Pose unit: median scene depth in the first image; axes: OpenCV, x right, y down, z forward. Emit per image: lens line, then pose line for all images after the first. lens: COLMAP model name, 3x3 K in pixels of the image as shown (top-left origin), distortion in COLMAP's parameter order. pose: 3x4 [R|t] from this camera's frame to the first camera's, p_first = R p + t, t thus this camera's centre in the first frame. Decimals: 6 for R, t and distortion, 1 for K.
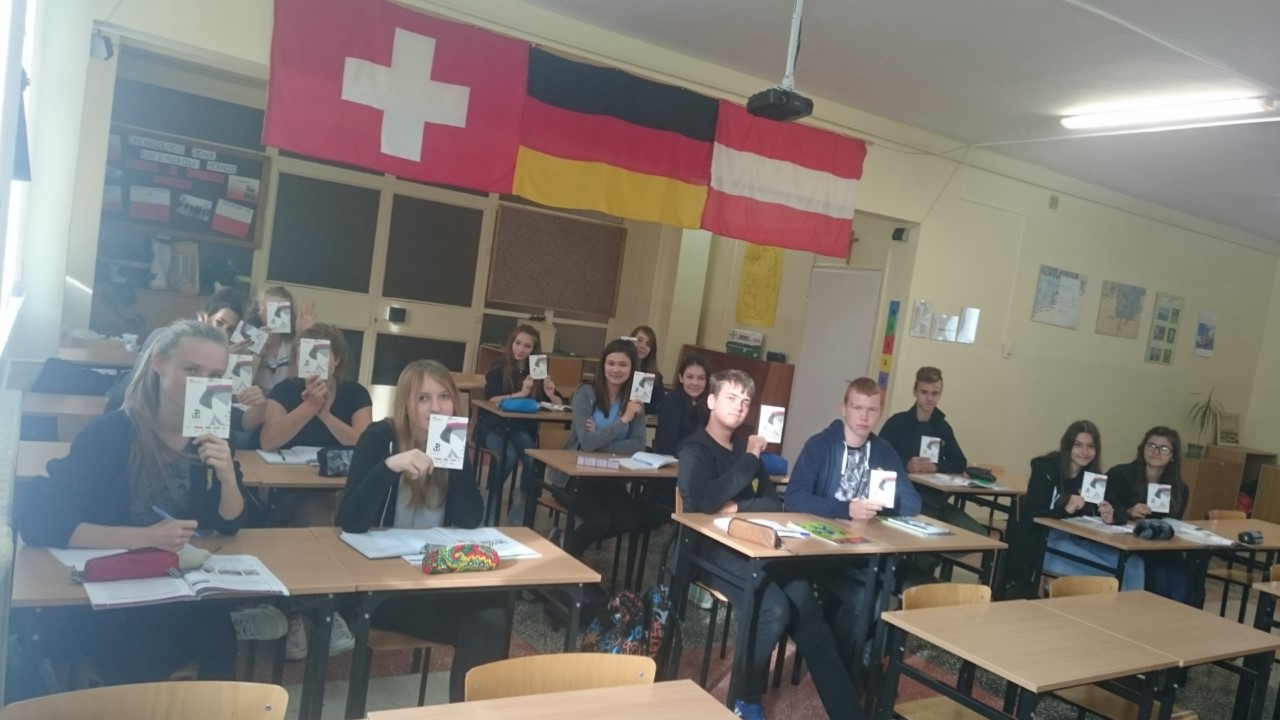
lens RADIAL K [[937.1, 0, 629.1], [0, 937.1, 359.8], [0, 0, 1]] dist [0.027744, -0.001845]
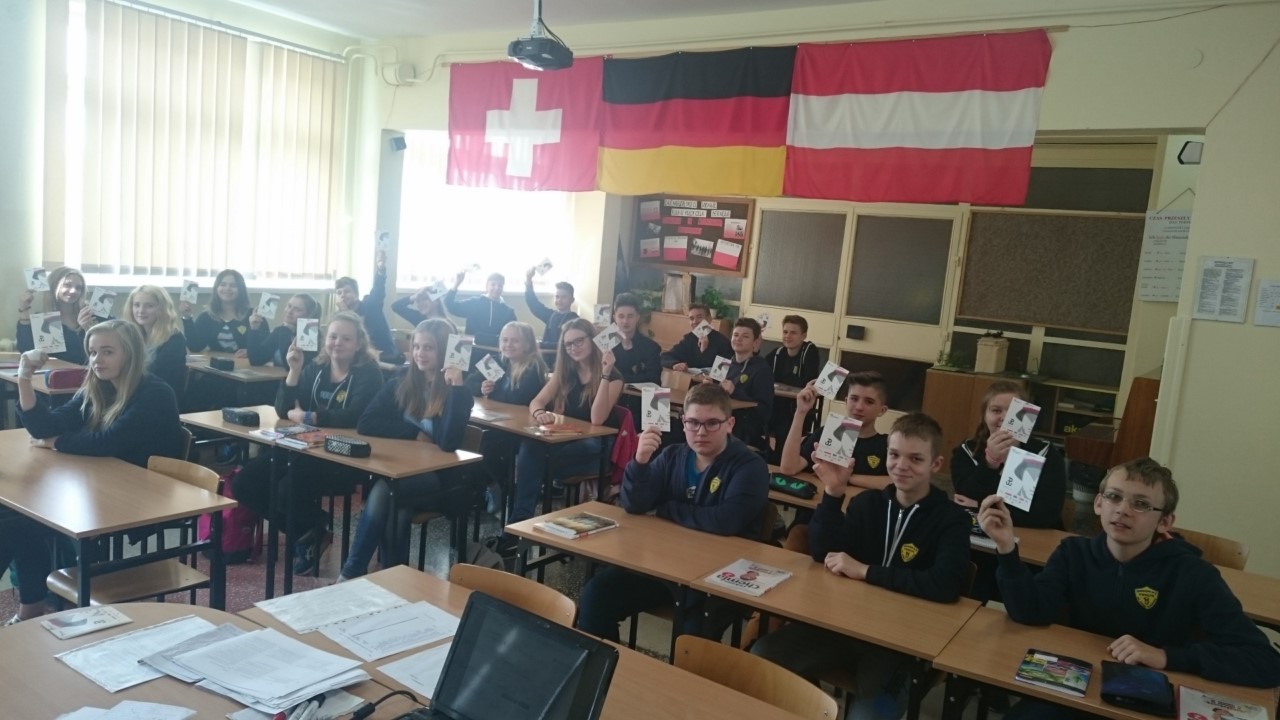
lens RADIAL K [[937.1, 0, 630.0], [0, 937.1, 365.6], [0, 0, 1]] dist [0.027744, -0.001845]
pose [[0.432967, -0.003021, -0.901405, 0.641251], [-0.081850, 0.995732, -0.042652, 0.058463], [0.897686, 0.092247, 0.430871, 0.387845]]
